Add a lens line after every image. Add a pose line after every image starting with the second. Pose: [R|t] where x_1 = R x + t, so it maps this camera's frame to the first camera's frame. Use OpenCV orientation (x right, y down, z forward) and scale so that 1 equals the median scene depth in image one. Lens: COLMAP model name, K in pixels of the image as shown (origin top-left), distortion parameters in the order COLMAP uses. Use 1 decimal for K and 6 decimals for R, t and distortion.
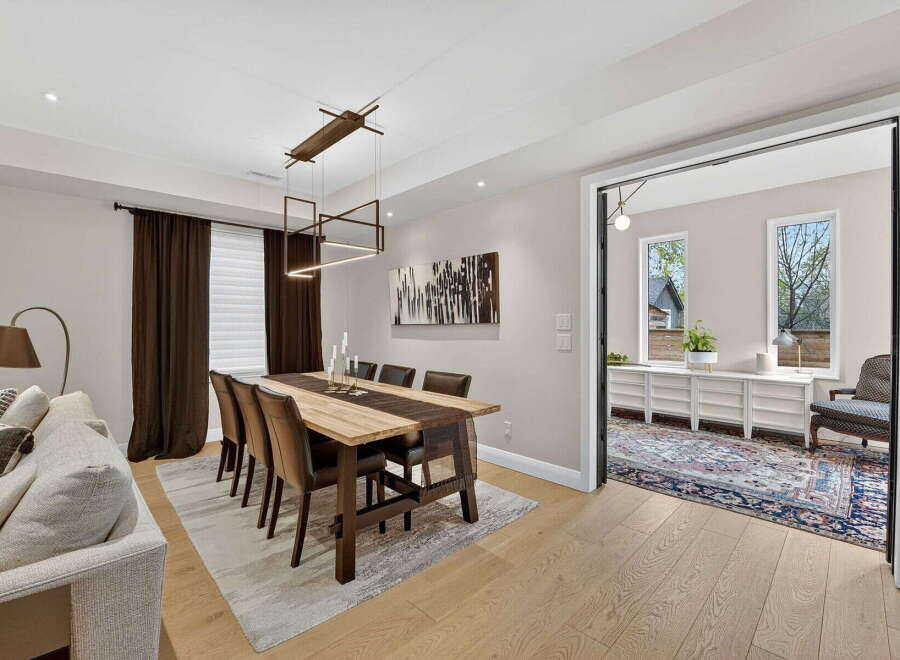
lens RADIAL K [[411.8, 0, 446.6], [0, 411.8, 327.0], [0, 0, 1]] dist [-0.005381, -0.000757]
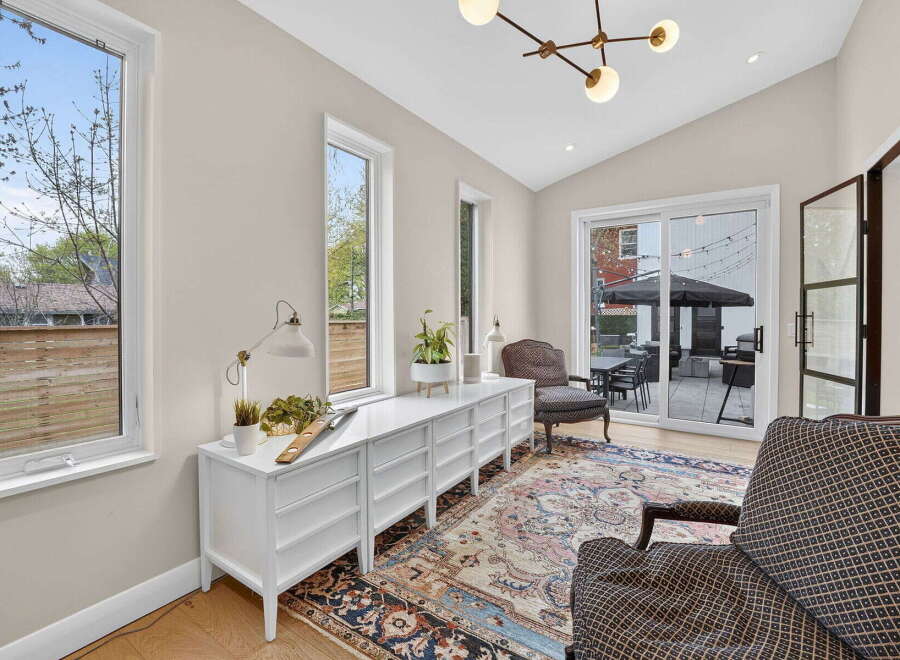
lens RADIAL K [[411.8, 0, 449.5], [0, 411.8, 324.6], [0, 0, 1]] dist [-0.005381, -0.000757]
pose [[-0.232247, -0.017004, 0.972508, 0.033232], [0.009296, 0.999763, 0.019701, -0.007443], [-0.972612, 0.013616, -0.232034, 1.162826]]
